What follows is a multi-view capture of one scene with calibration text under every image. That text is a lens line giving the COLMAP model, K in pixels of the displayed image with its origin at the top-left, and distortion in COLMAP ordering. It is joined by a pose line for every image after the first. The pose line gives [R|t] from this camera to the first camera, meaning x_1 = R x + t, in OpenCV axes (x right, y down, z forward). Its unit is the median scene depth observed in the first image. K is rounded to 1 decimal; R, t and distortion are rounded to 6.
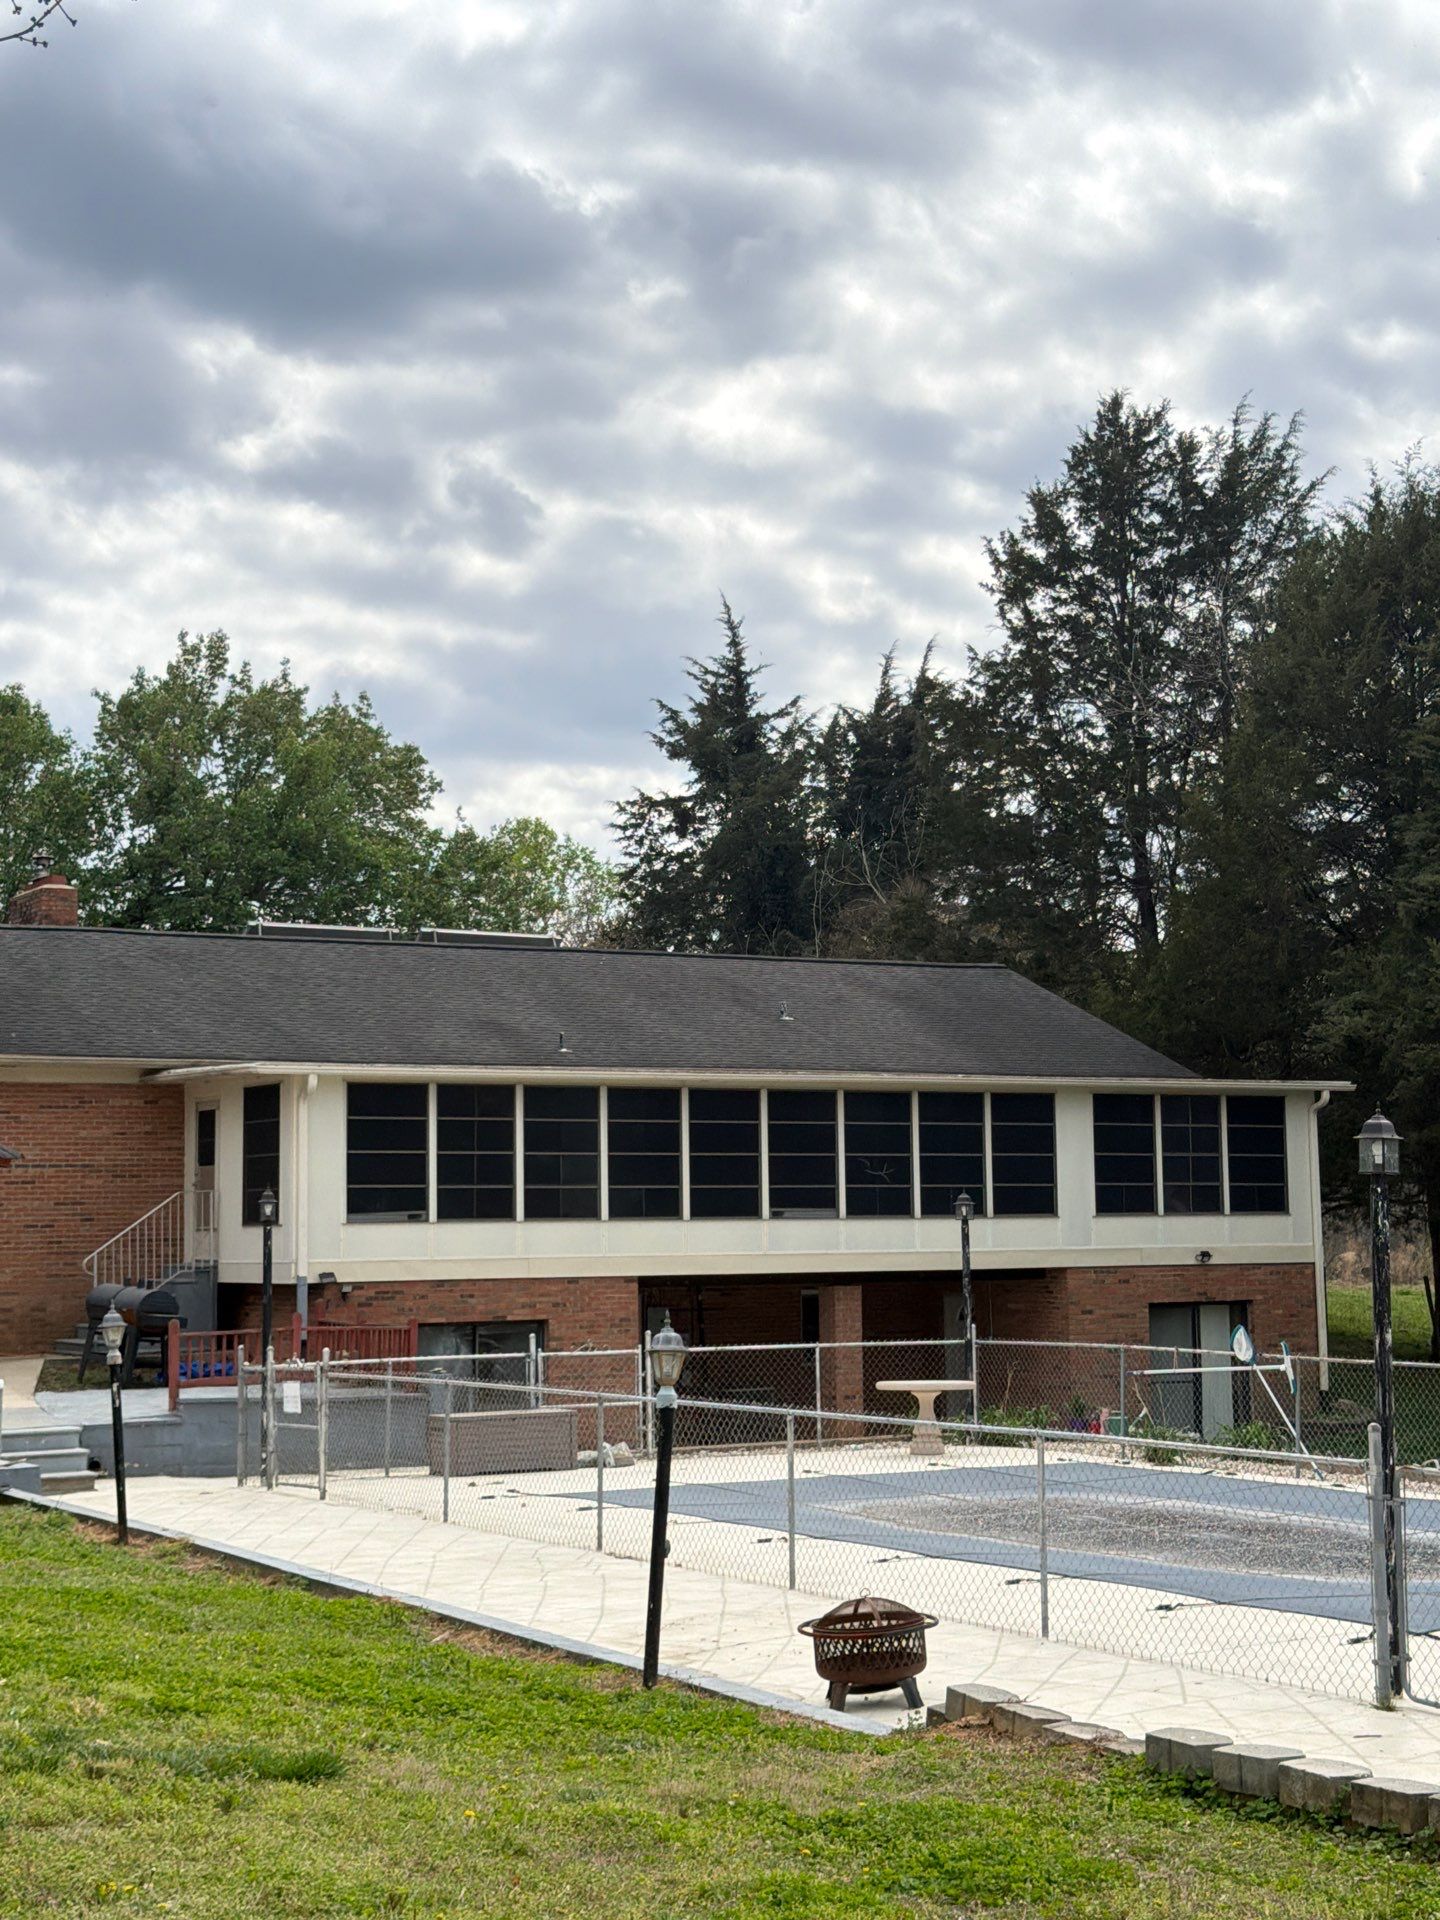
lens RADIAL K [[2880.5, 0, 720.0], [0, 2880.5, 960.0], [0, 0, 1]] dist [0.065387, -0.001274]
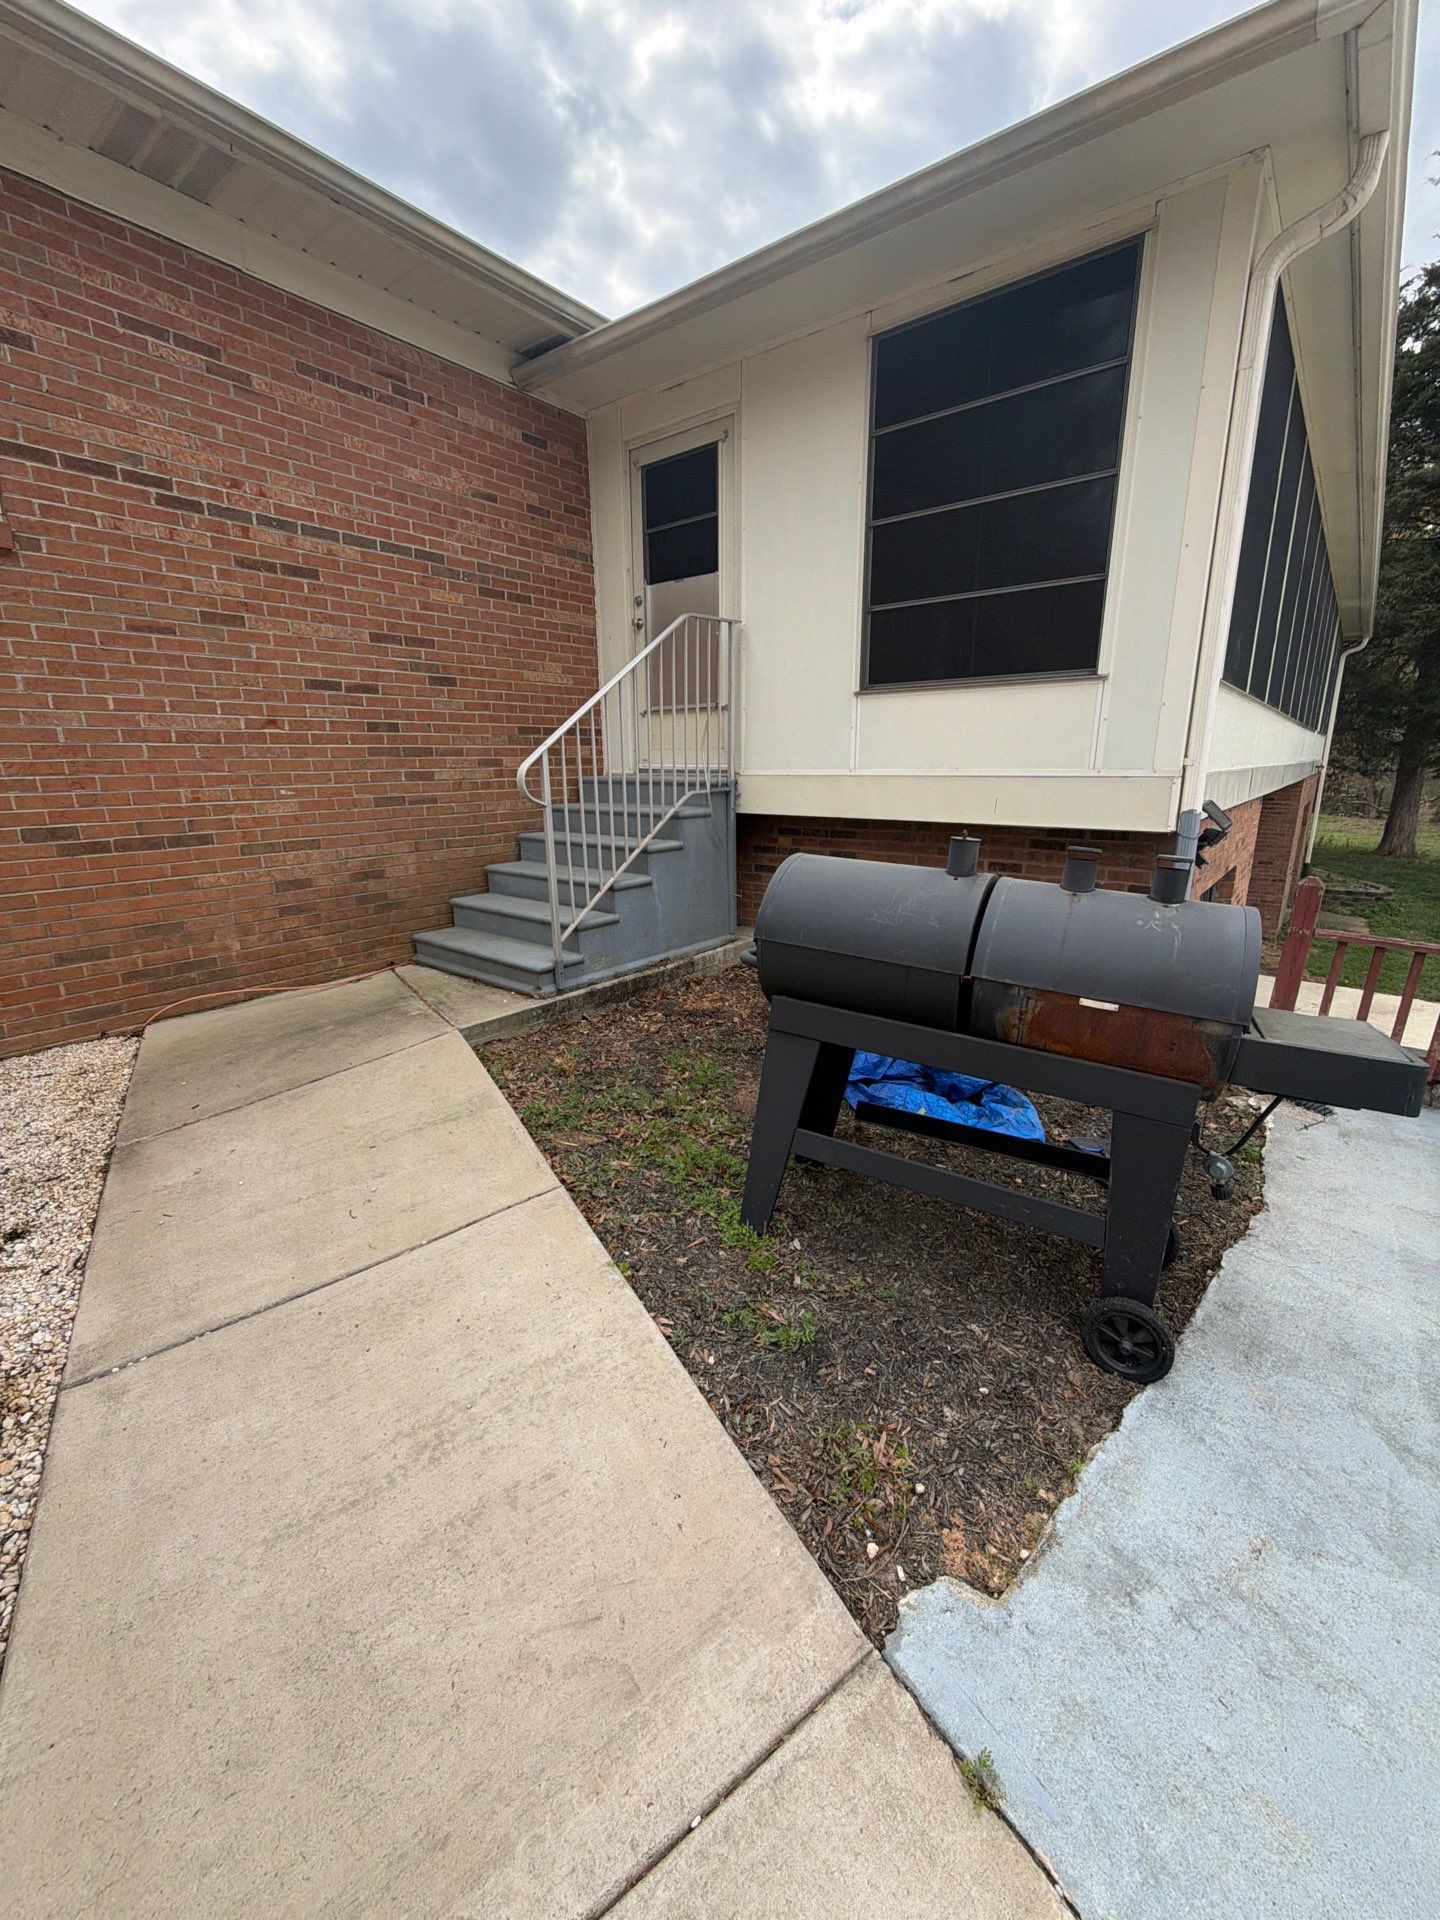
lens RADIAL K [[776.7, 0, 720.0], [0, 776.7, 960.0], [0, 0, 1]] dist [0.001708, 0.000015]
pose [[0.915446, -0.090287, 0.392183, -0.209172], [-0.045738, 0.944853, 0.324285, 0.081141], [-0.399834, -0.314803, 0.860832, 0.774827]]
